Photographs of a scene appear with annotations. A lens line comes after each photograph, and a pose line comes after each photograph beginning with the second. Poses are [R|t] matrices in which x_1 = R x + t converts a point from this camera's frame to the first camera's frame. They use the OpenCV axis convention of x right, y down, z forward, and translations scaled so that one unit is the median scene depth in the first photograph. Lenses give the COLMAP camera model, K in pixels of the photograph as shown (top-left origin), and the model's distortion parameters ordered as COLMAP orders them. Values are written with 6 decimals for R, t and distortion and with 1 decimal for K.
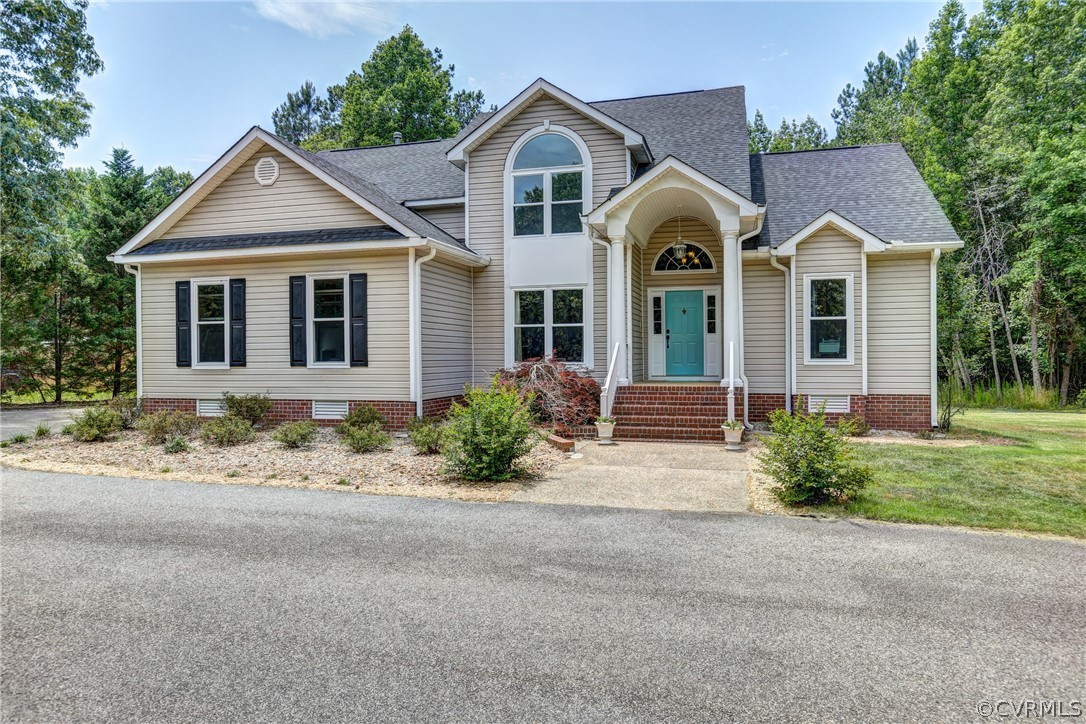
lens RADIAL K [[696.8, 0, 543.0], [0, 696.8, 362.0], [0, 0, 1]] dist [-0.004848, -0.000553]
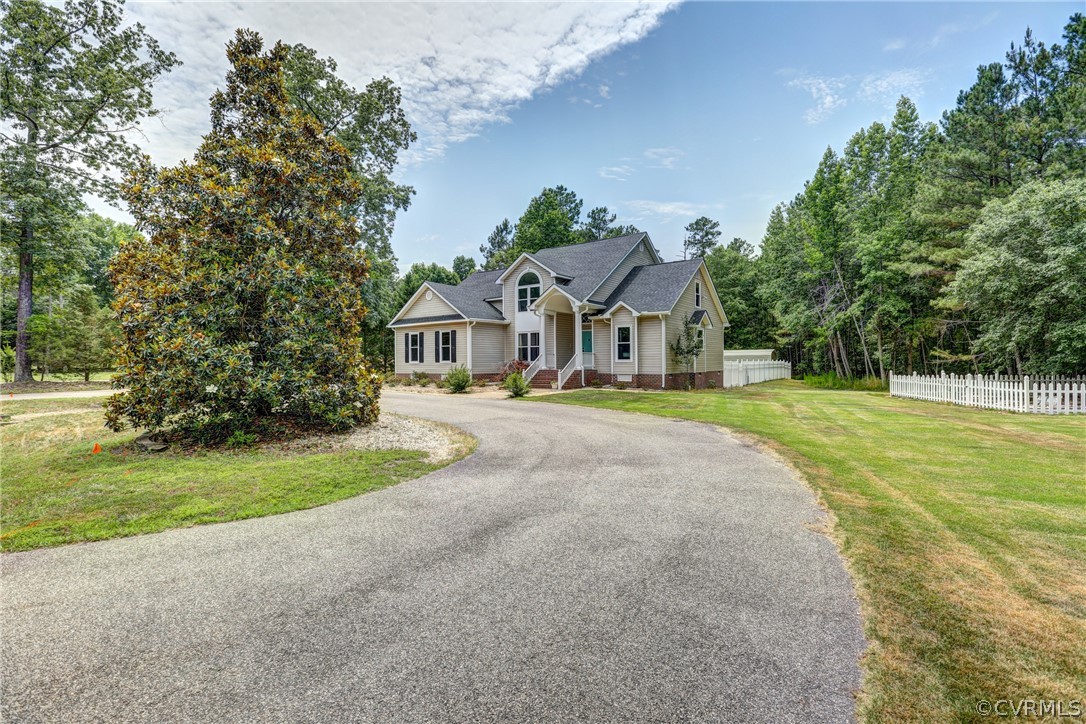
lens RADIAL K [[490.3, 0, 543.0], [0, 490.3, 362.0], [0, 0, 1]] dist [-0.063703, 0.021072]
pose [[0.932373, 0.000863, -0.361498, 0.764916], [-0.002153, 0.999993, -0.003164, 0.010296], [0.361492, 0.003728, 0.932368, -0.712291]]
